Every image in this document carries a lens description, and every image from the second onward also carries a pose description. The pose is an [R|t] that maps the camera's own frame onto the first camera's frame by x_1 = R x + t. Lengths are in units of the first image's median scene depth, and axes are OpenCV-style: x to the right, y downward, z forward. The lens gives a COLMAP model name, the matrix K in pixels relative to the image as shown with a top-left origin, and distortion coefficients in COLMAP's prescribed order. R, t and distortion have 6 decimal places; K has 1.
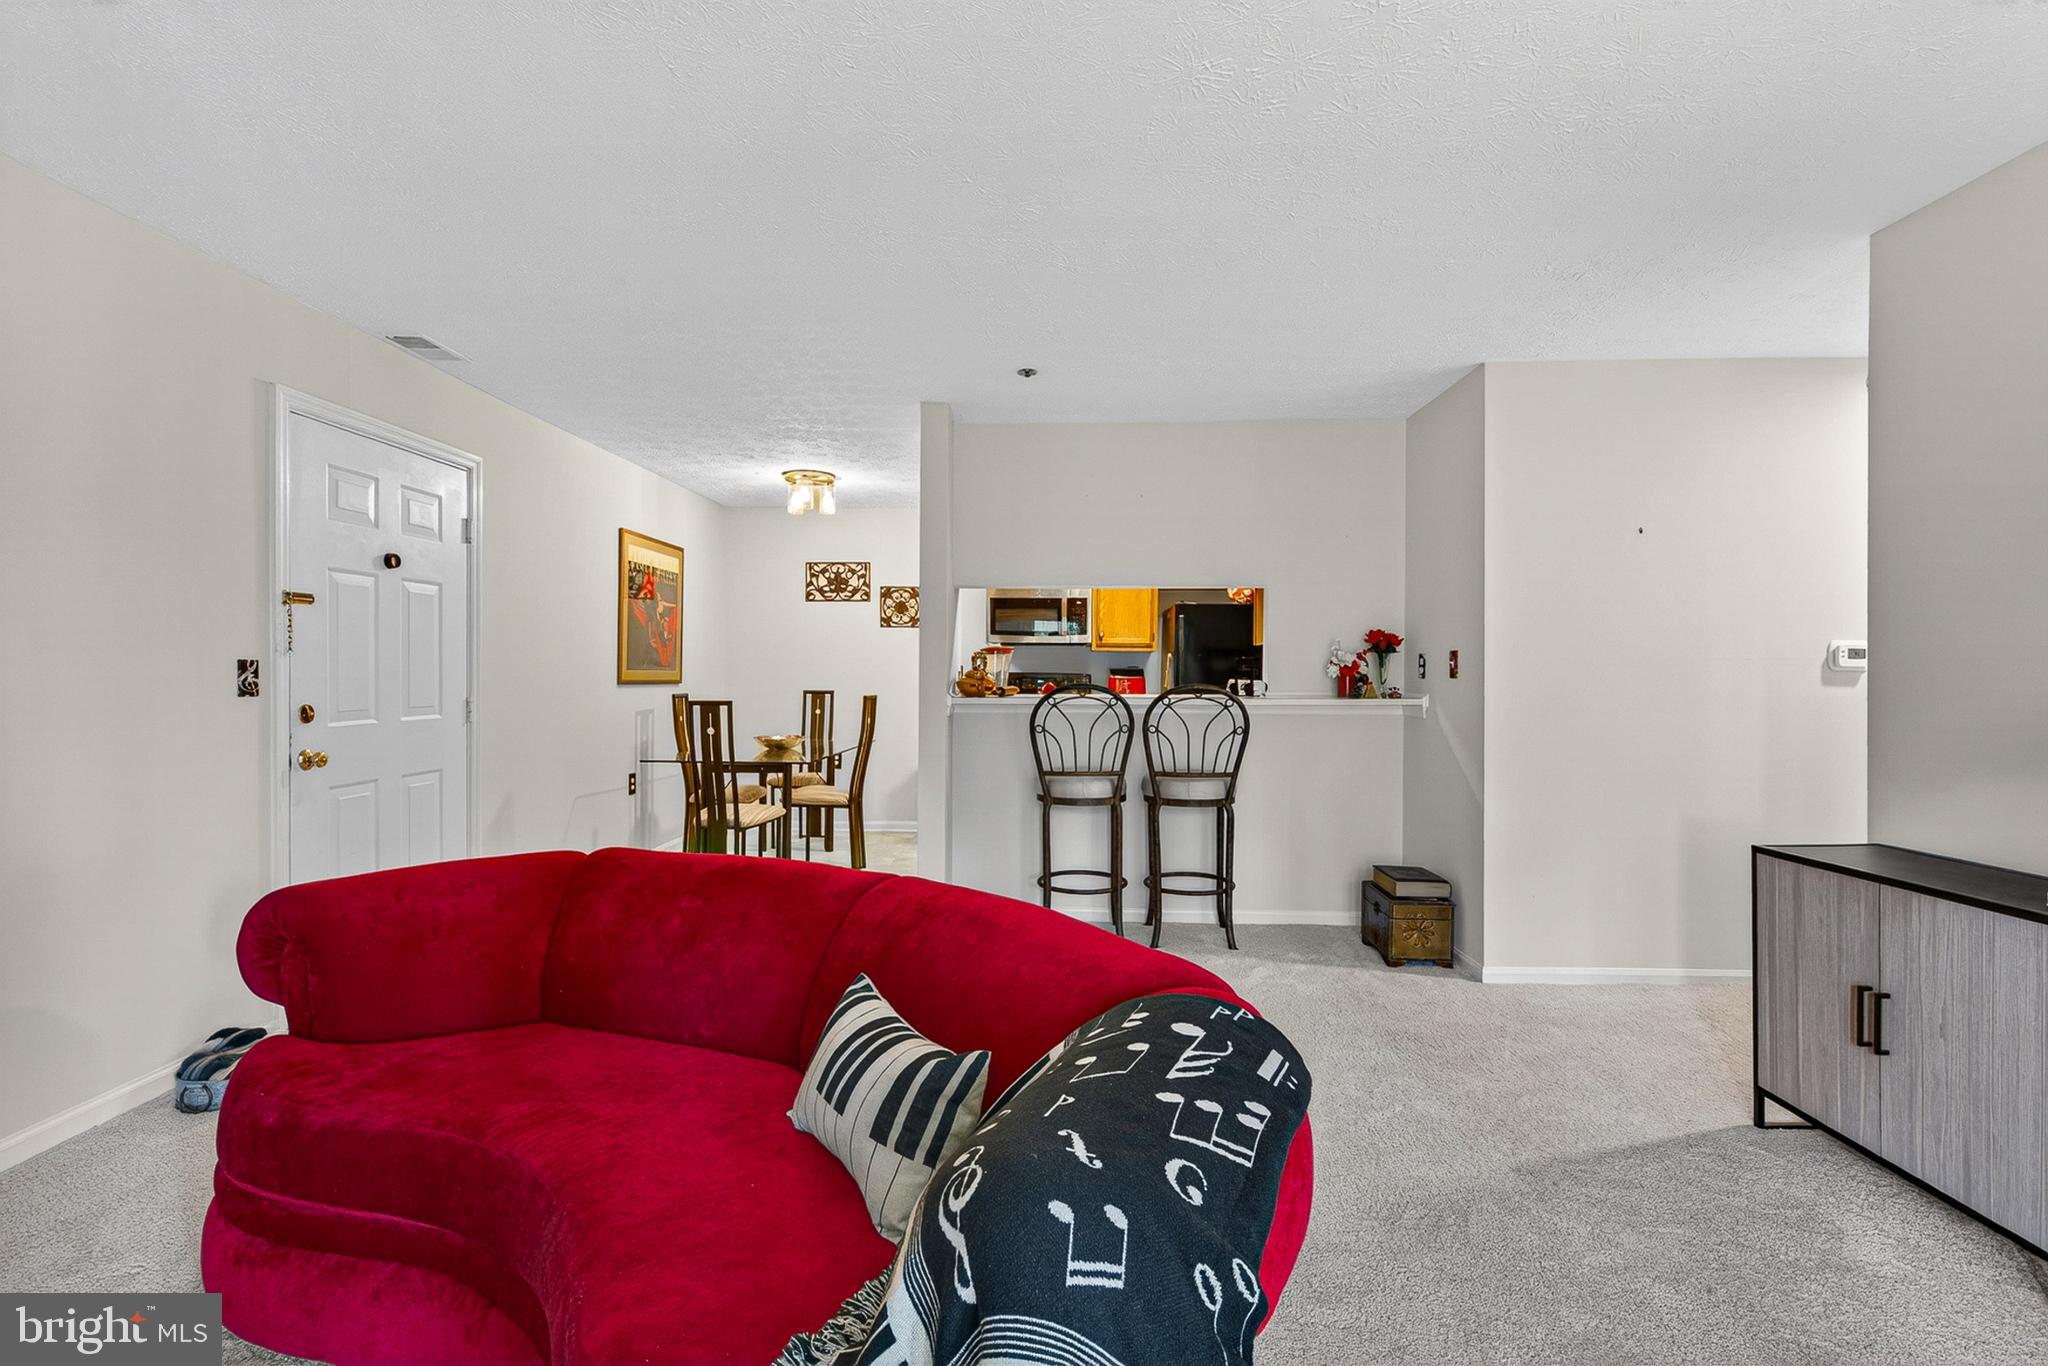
lens RADIAL K [[924.1, 0, 1023.3], [0, 924.1, 671.0], [0, 0, 1]] dist [0.006592, -0.000946]
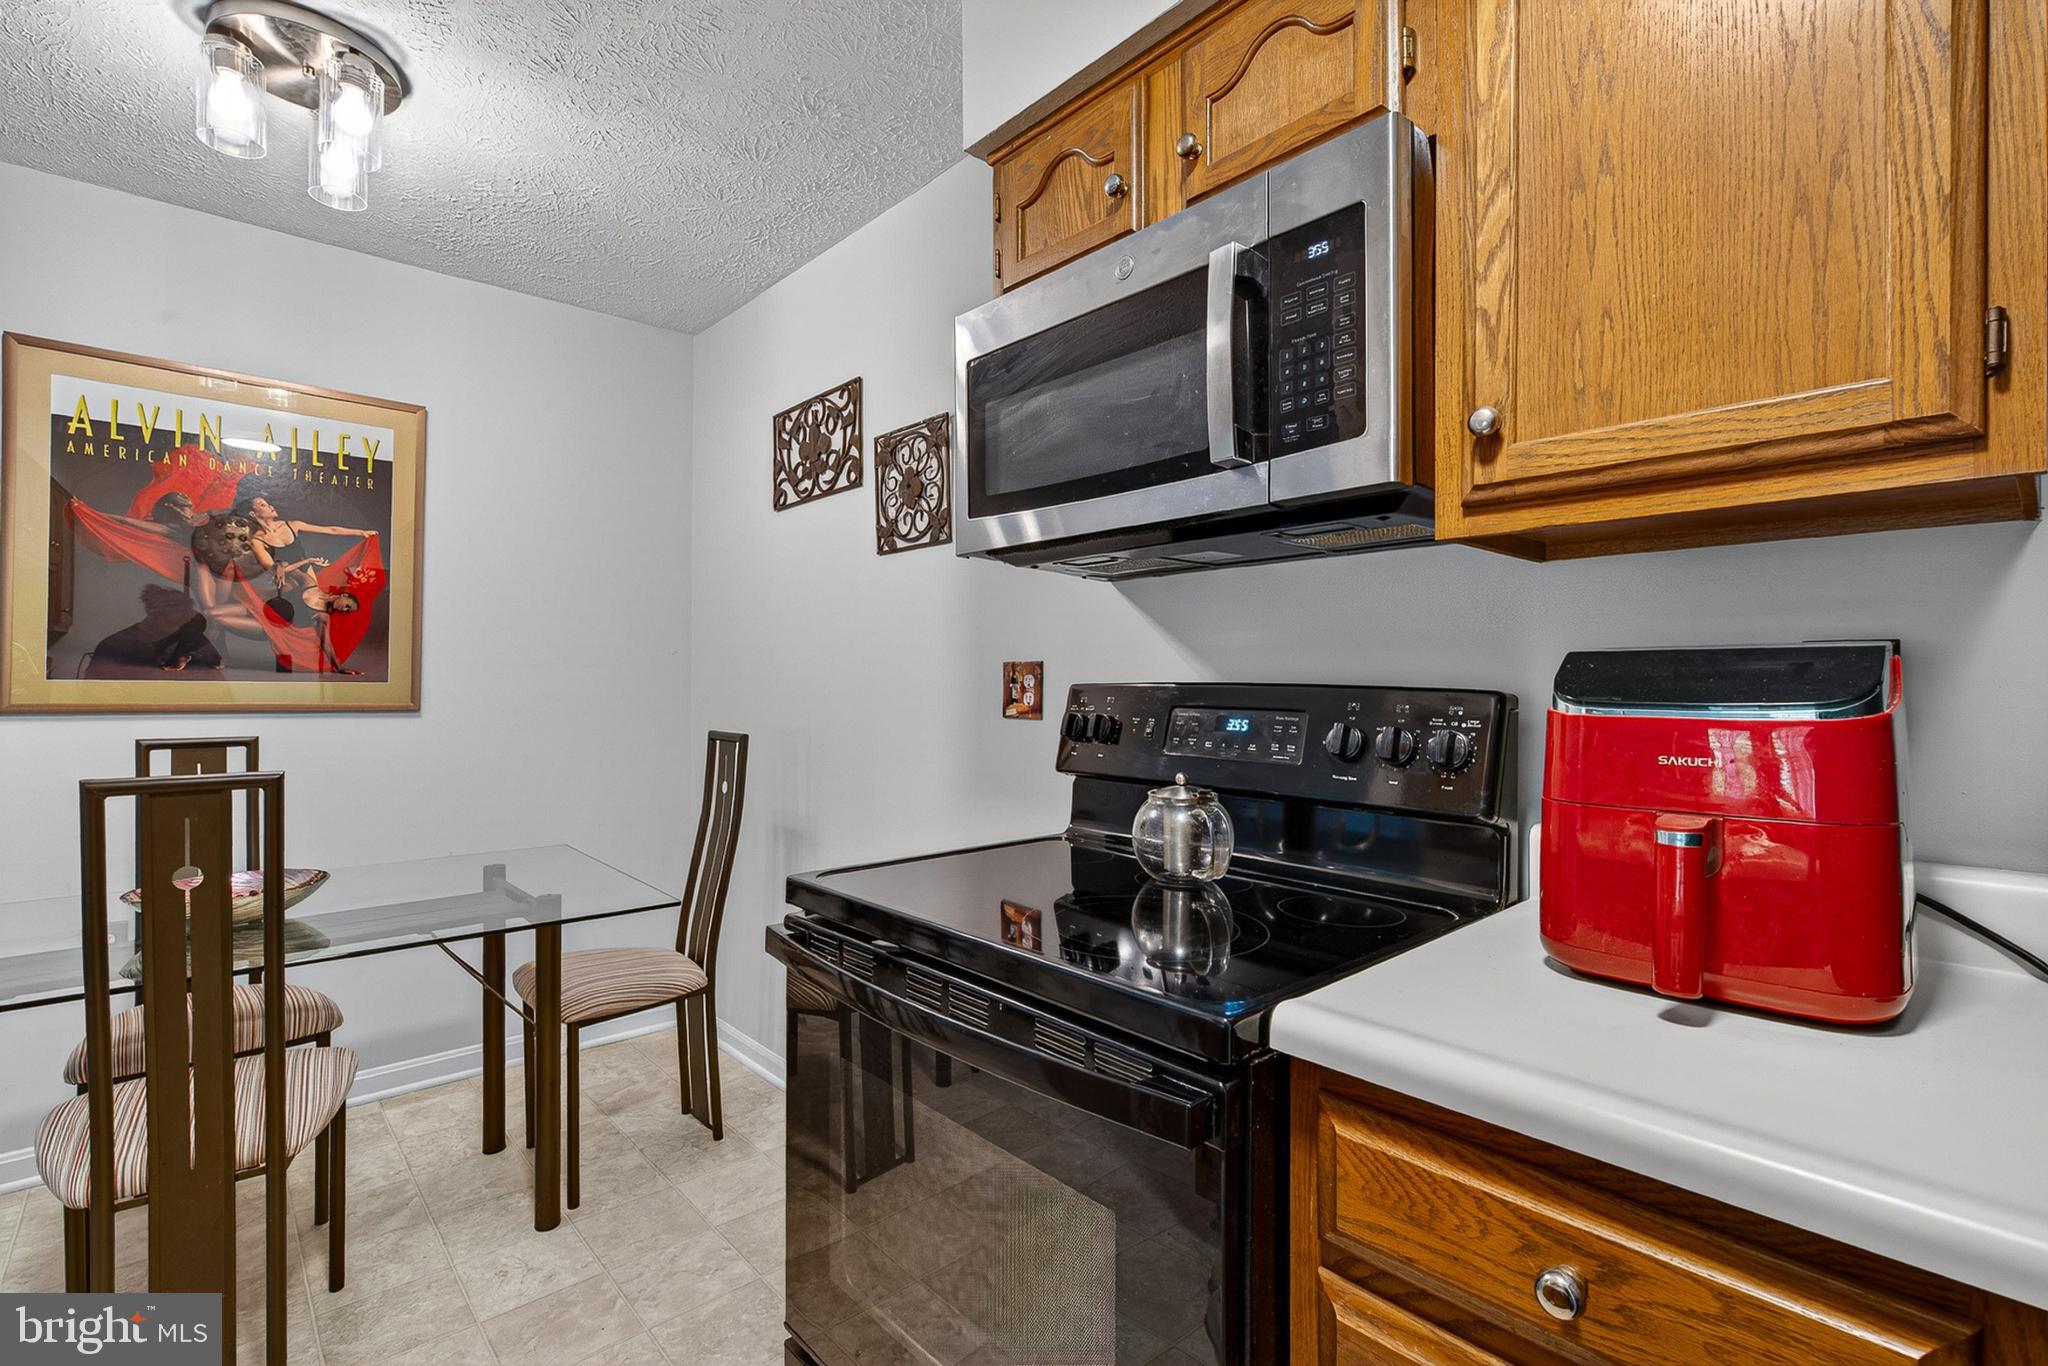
lens RADIAL K [[915.5, 0, 1018.0], [0, 915.5, 682.2], [0, 0, 1]] dist [0.001295, -0.000775]
pose [[0.694424, -0.007138, -0.719531, 0.165147], [0.000232, 0.999953, -0.009695, 0.005146], [0.719566, 0.006565, 0.694393, 1.013137]]
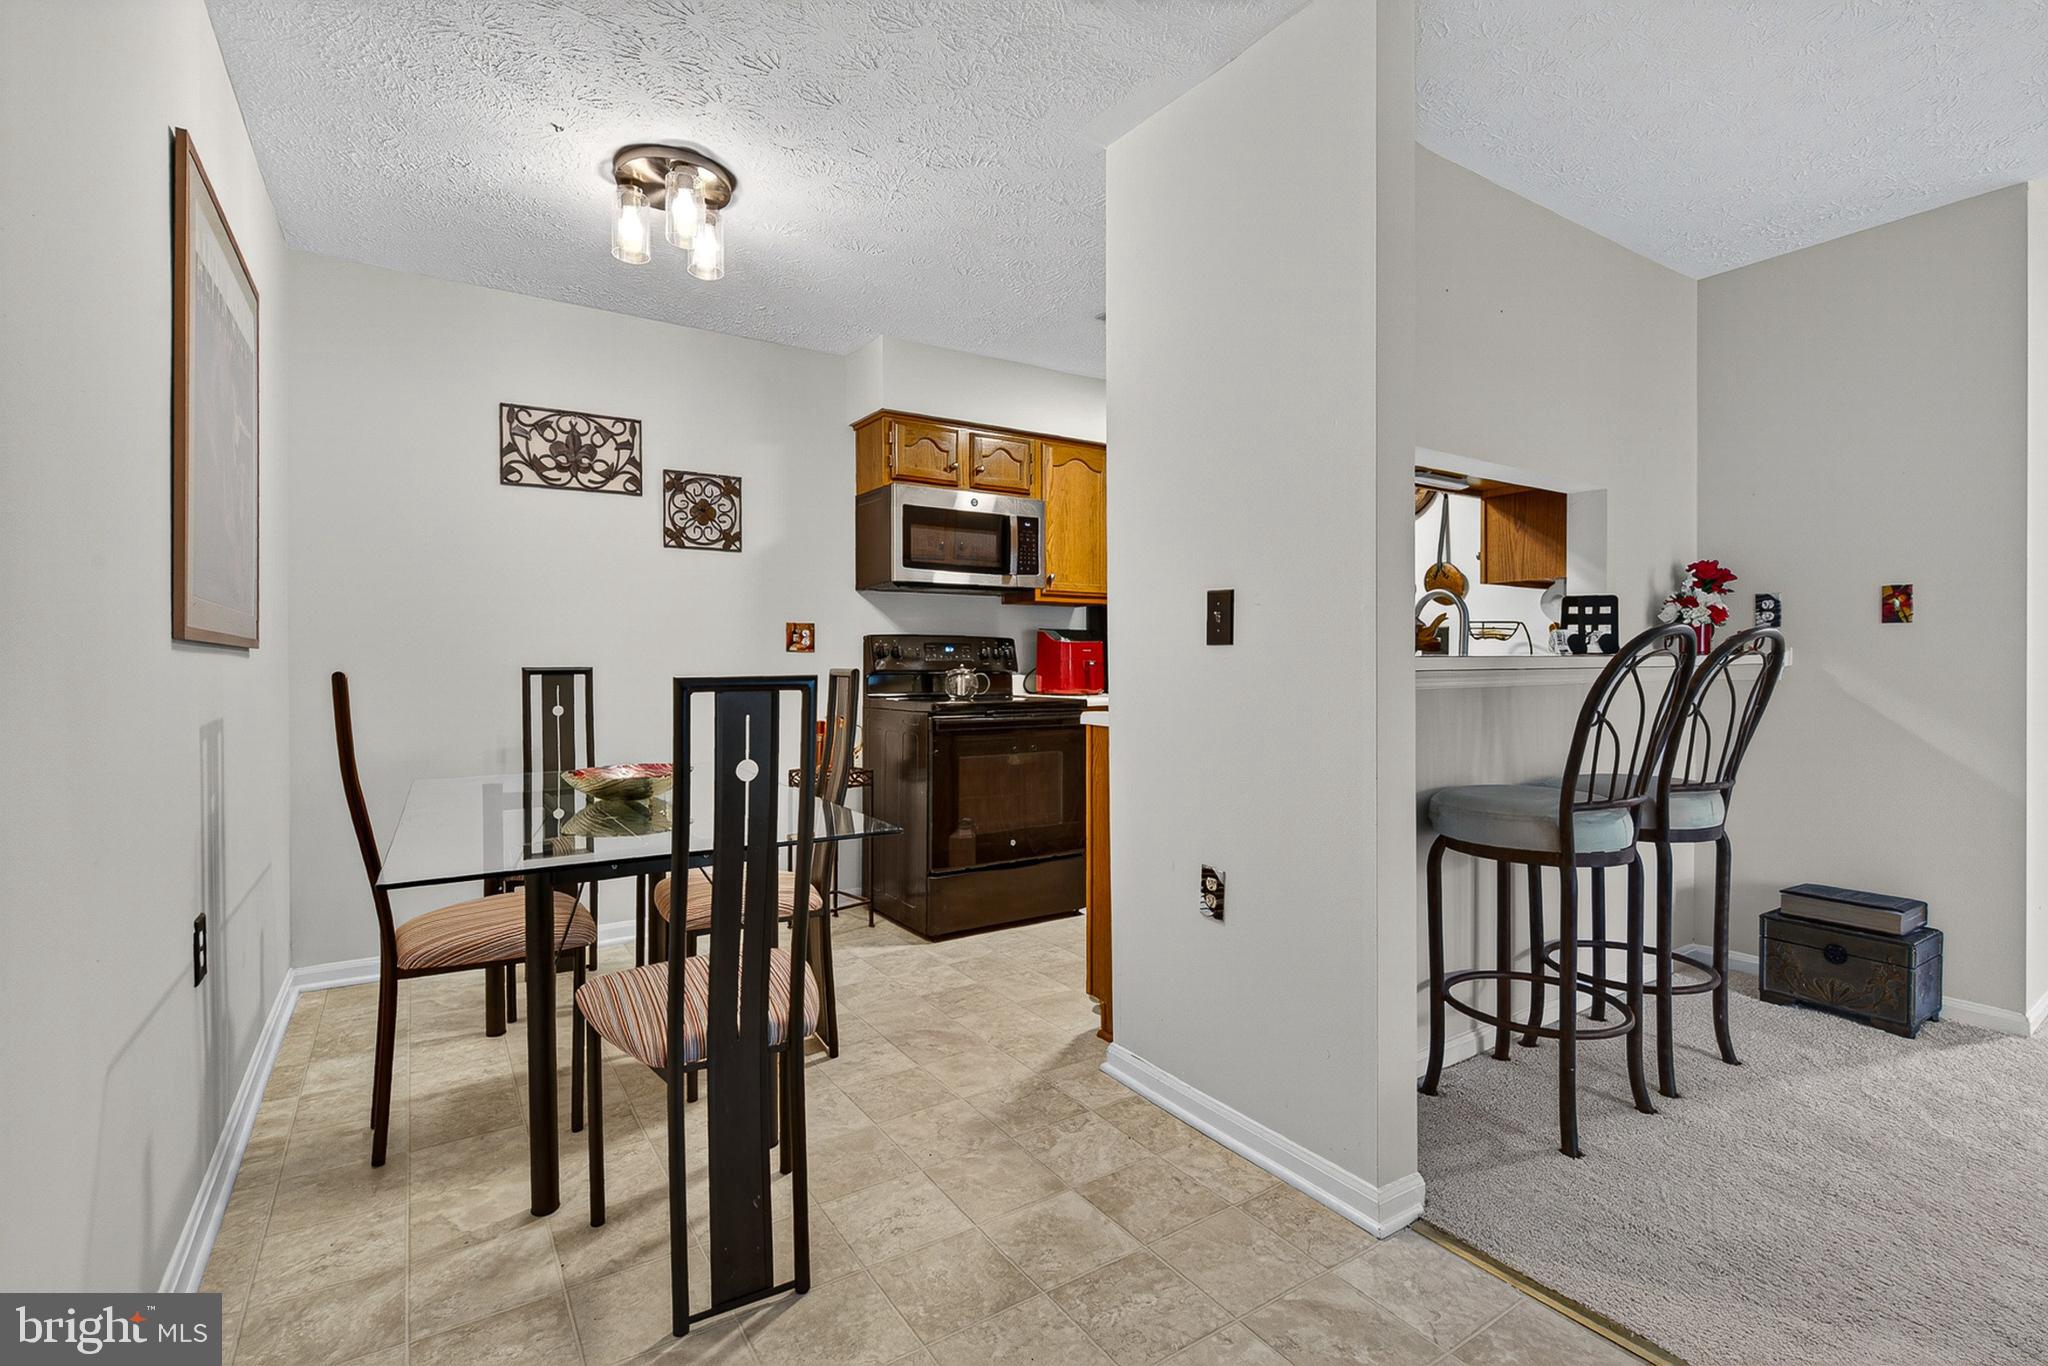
lens RADIAL K [[953.7, 0, 1021.9], [0, 953.7, 658.4], [0, 0, 1]] dist [0.003803, 0.000153]
pose [[0.814411, -0.007938, 0.580234, -0.385401], [0.008226, 0.999964, 0.002134, 0.020911], [-0.580230, 0.003035, 0.814447, 0.559544]]
